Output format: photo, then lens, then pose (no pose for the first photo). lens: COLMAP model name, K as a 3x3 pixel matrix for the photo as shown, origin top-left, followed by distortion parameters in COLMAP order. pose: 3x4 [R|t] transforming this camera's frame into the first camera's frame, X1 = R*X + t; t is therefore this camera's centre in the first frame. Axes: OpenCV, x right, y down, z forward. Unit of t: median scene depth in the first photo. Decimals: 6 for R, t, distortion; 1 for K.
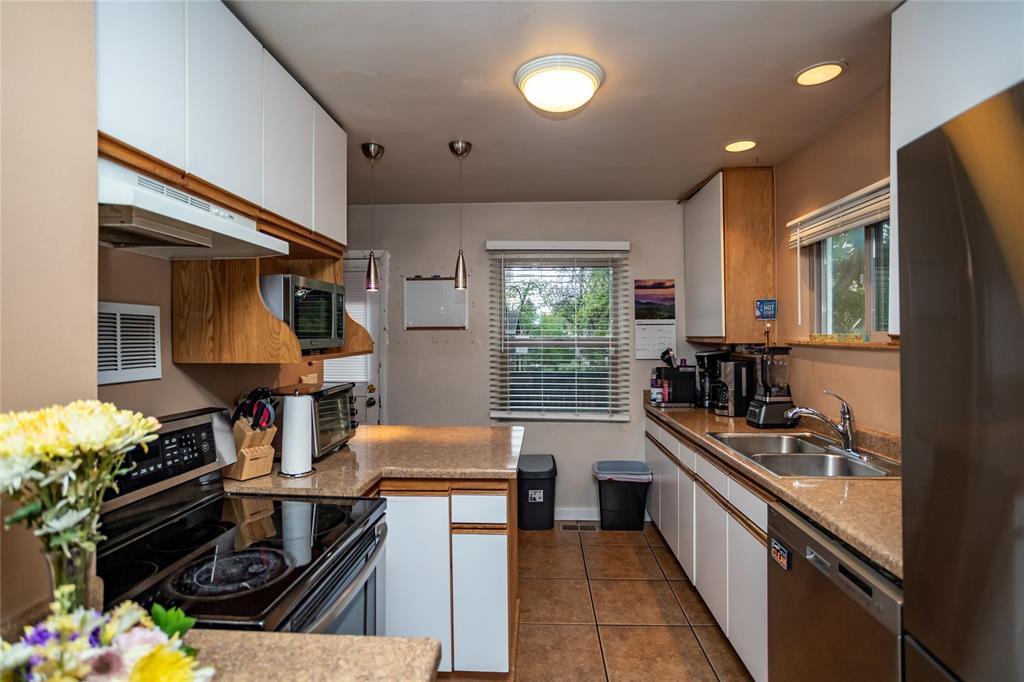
lens RADIAL K [[512.5, 0, 511.4], [0, 512.5, 333.6], [0, 0, 1]] dist [-0.024933, 0.007767]
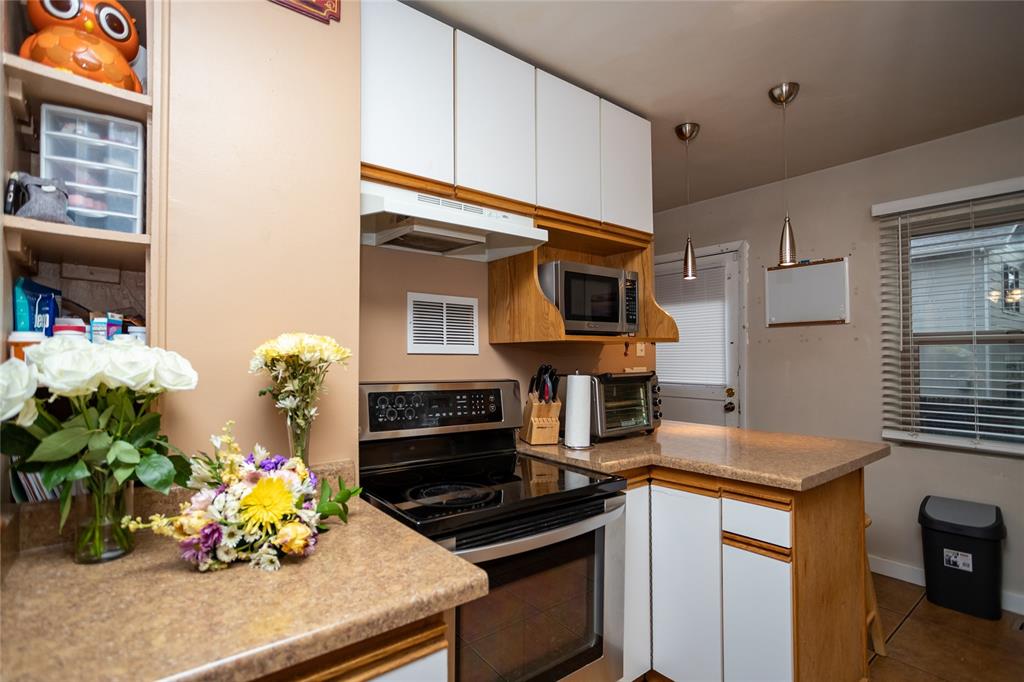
lens RADIAL K [[512.5, 0, 504.7], [0, 512.5, 350.2], [0, 0, 1]] dist [-0.024933, 0.007767]
pose [[0.655244, -0.011196, -0.755335, 0.290101], [-0.000606, 0.999882, -0.015347, 0.084950], [0.755417, 0.010514, 0.655159, 0.171664]]
